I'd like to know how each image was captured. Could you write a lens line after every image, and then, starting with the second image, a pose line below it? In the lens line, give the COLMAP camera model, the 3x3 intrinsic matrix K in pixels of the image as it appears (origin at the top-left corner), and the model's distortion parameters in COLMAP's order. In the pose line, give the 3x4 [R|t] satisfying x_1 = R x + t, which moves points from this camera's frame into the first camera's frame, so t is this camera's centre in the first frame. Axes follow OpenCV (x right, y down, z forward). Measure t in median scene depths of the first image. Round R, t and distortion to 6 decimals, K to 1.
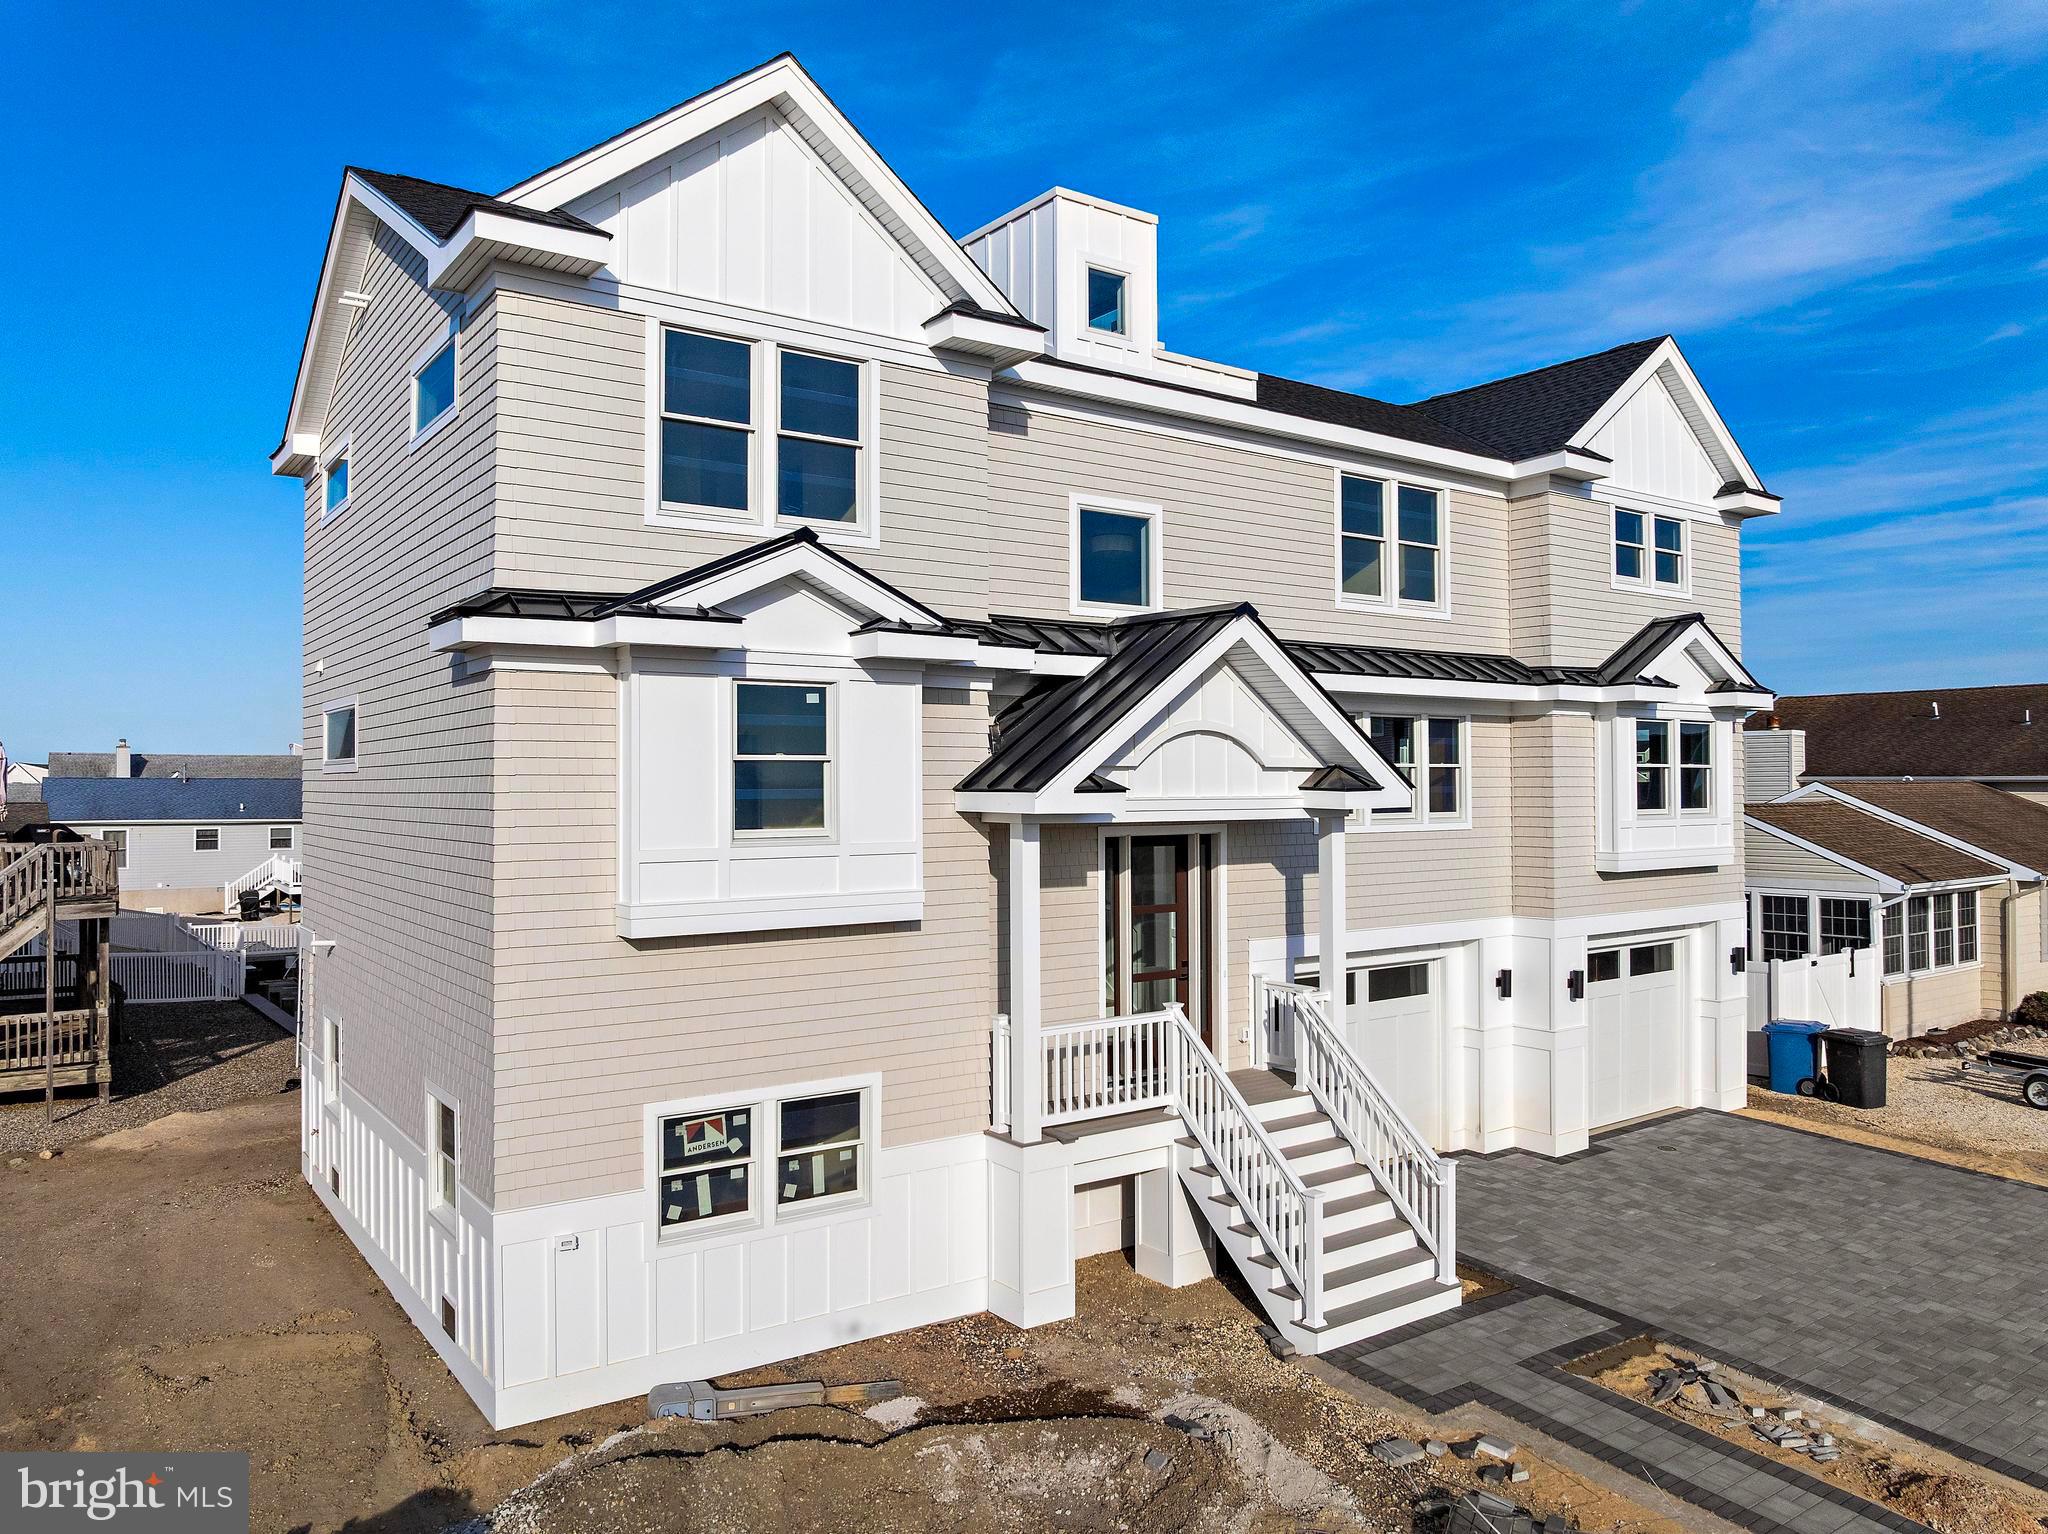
lens RADIAL K [[1438.7, 0, 1027.8], [0, 1438.7, 756.3], [0, 0, 1]] dist [-0.044547, 0.009627]
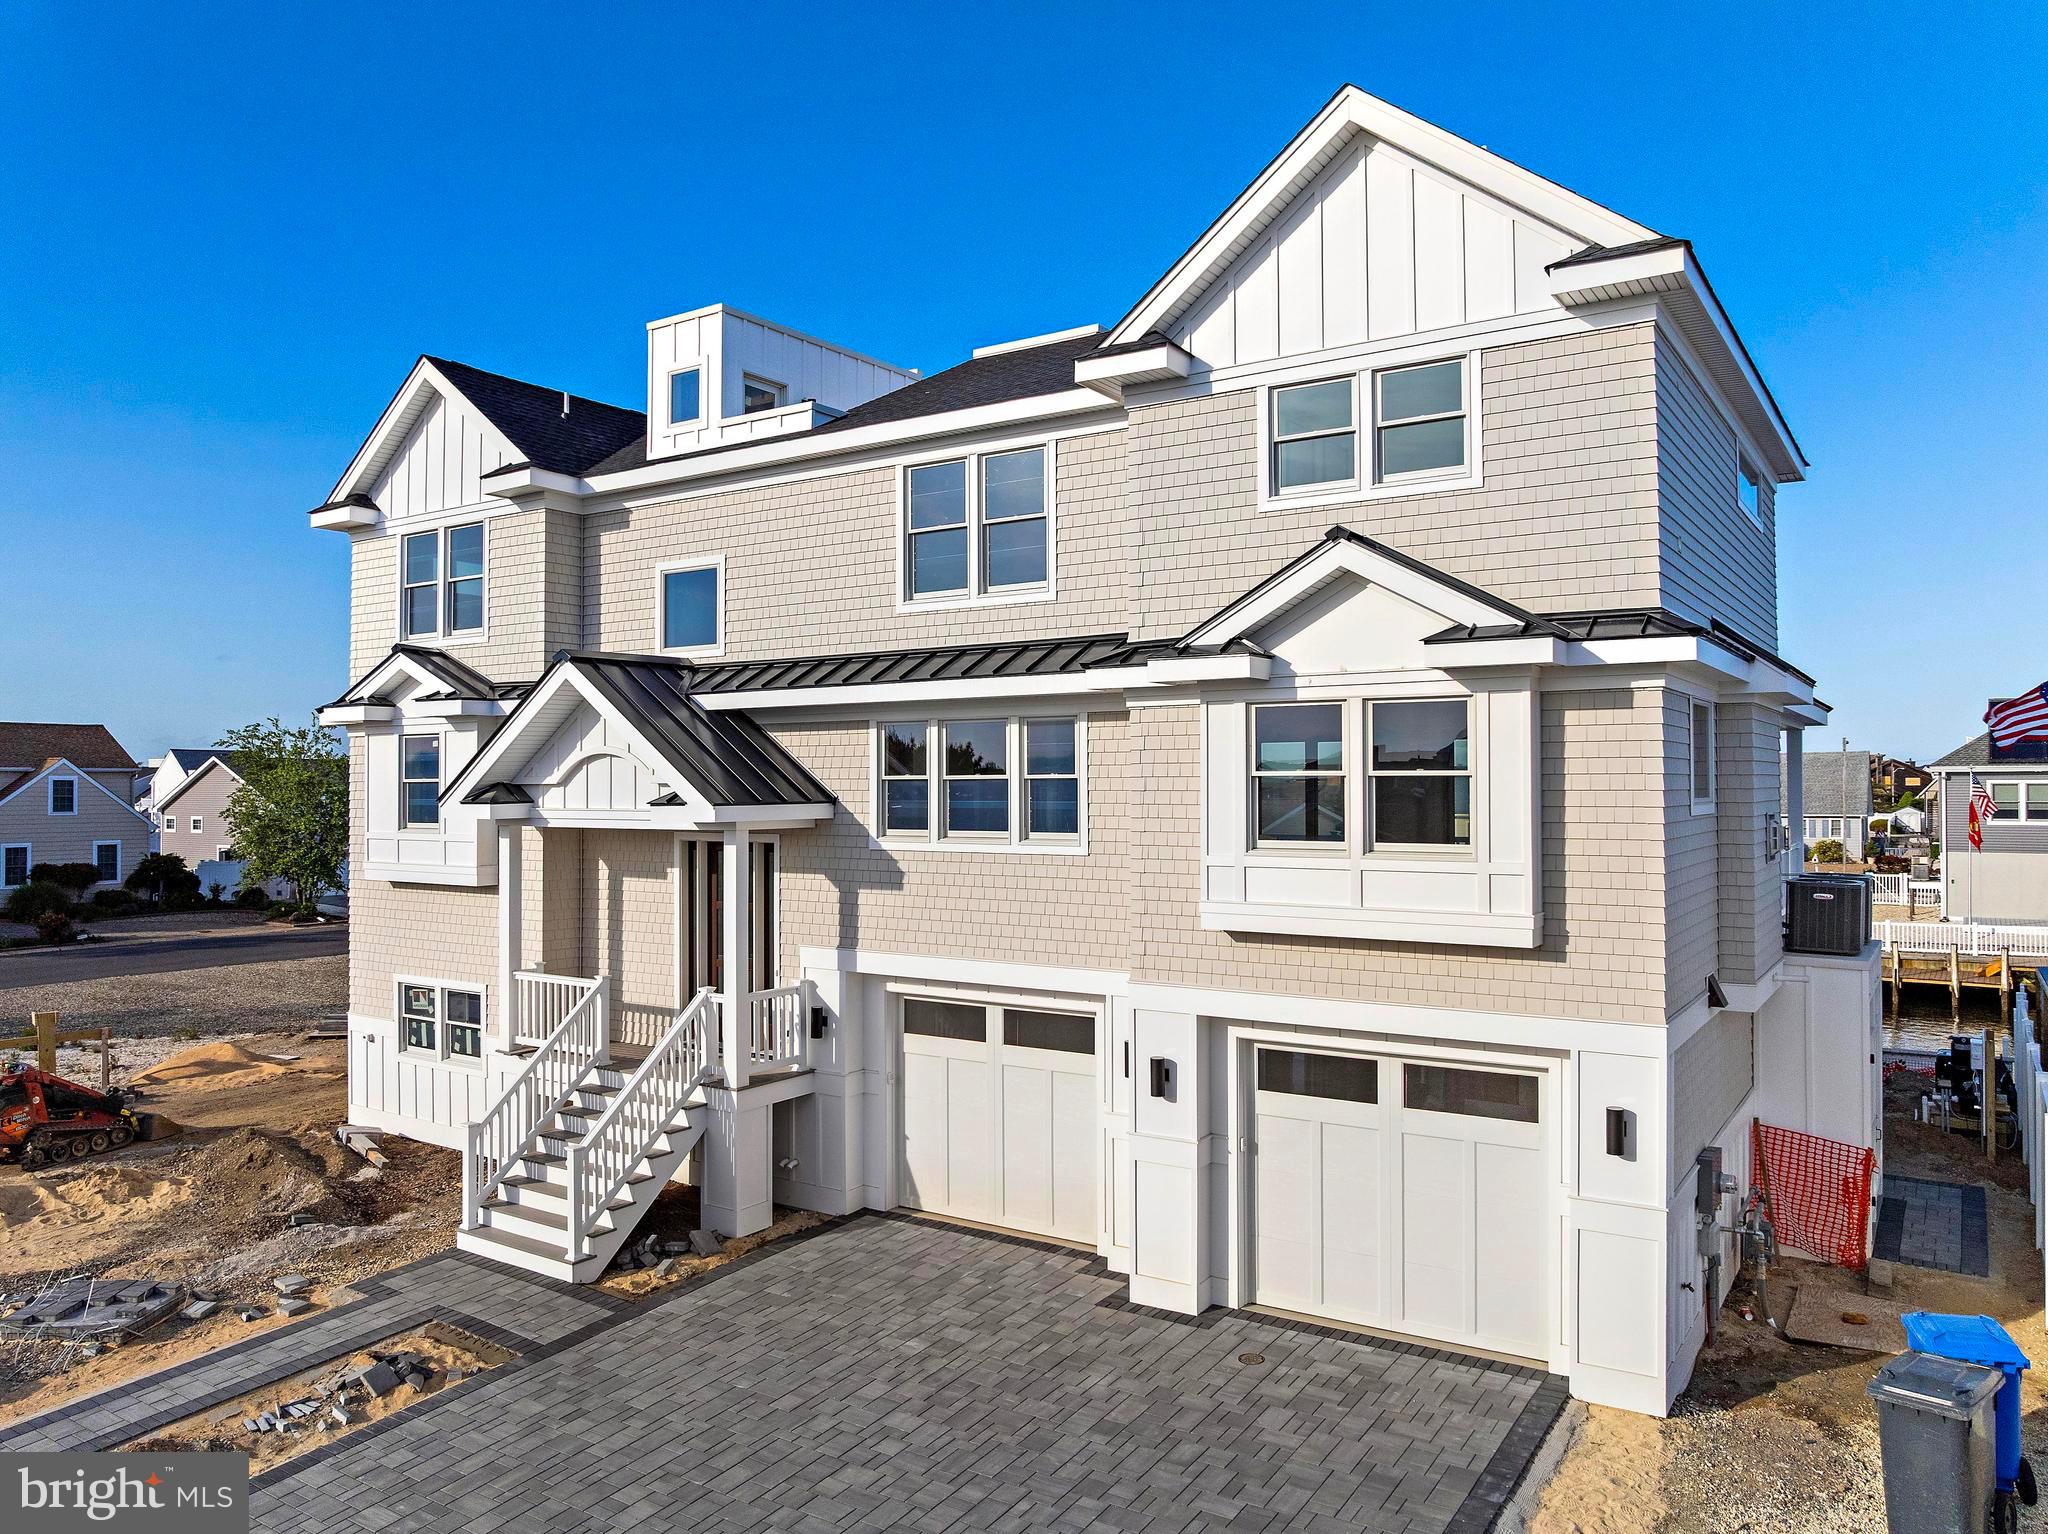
lens RADIAL K [[1421.0, 0, 1140.7], [0, 1421.0, 779.7], [0, 0, 1]] dist [-0.047483, -0.052382]
pose [[0.398685, -0.011516, -0.917015, 1.234514], [0.010913, 0.999910, -0.007812, 0.017504], [0.917023, -0.006893, 0.398775, 0.838133]]
